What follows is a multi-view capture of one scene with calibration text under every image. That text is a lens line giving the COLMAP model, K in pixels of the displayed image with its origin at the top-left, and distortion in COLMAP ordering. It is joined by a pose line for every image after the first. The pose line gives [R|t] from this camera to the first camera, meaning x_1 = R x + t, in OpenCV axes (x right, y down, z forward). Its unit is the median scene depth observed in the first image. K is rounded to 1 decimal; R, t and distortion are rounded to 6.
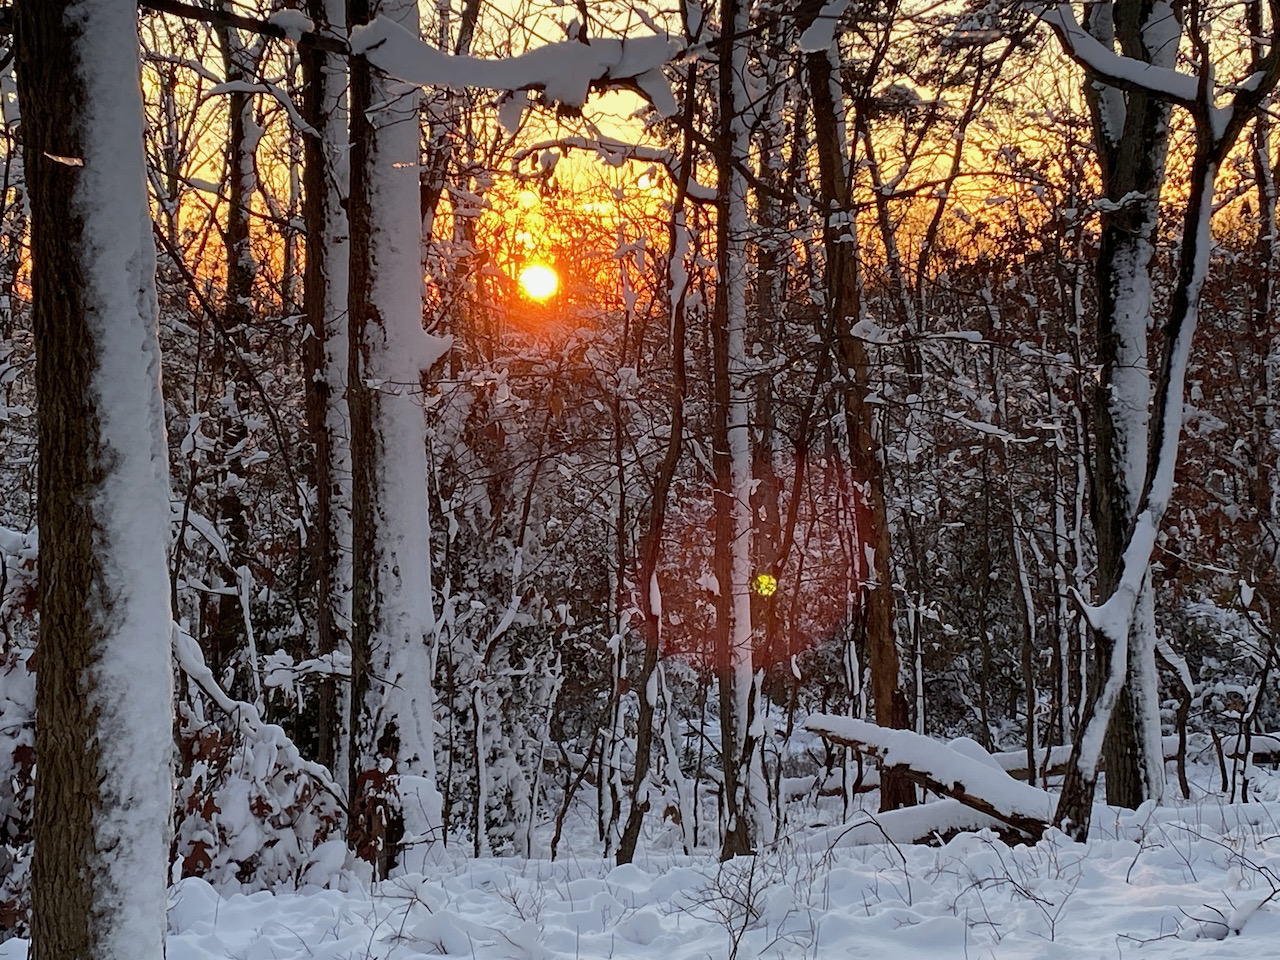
lens RADIAL K [[2399.8, 0, 641.9], [0, 2399.8, 472.9], [0, 0, 1]] dist [0.267365, 0.000000]
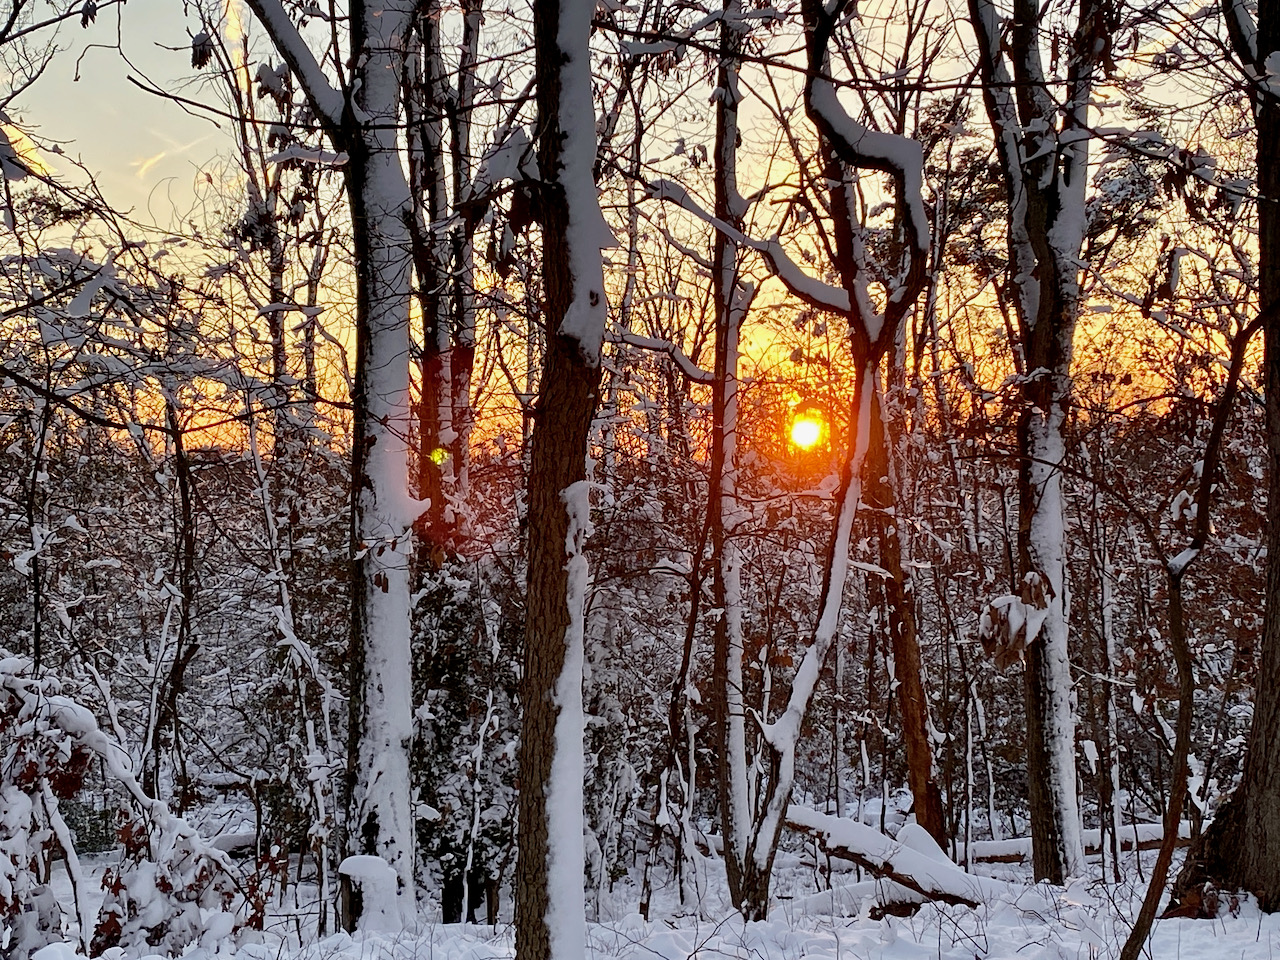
lens RADIAL K [[1975.3, 0, 640.3], [0, 1975.3, 478.6], [0, 0, 1]] dist [0.152188, 0.000000]
pose [[0.988795, -0.017764, -0.148216, 0.251903], [0.009620, 0.998413, -0.055485, -0.012680], [0.148967, 0.053438, 0.987397, 0.001458]]
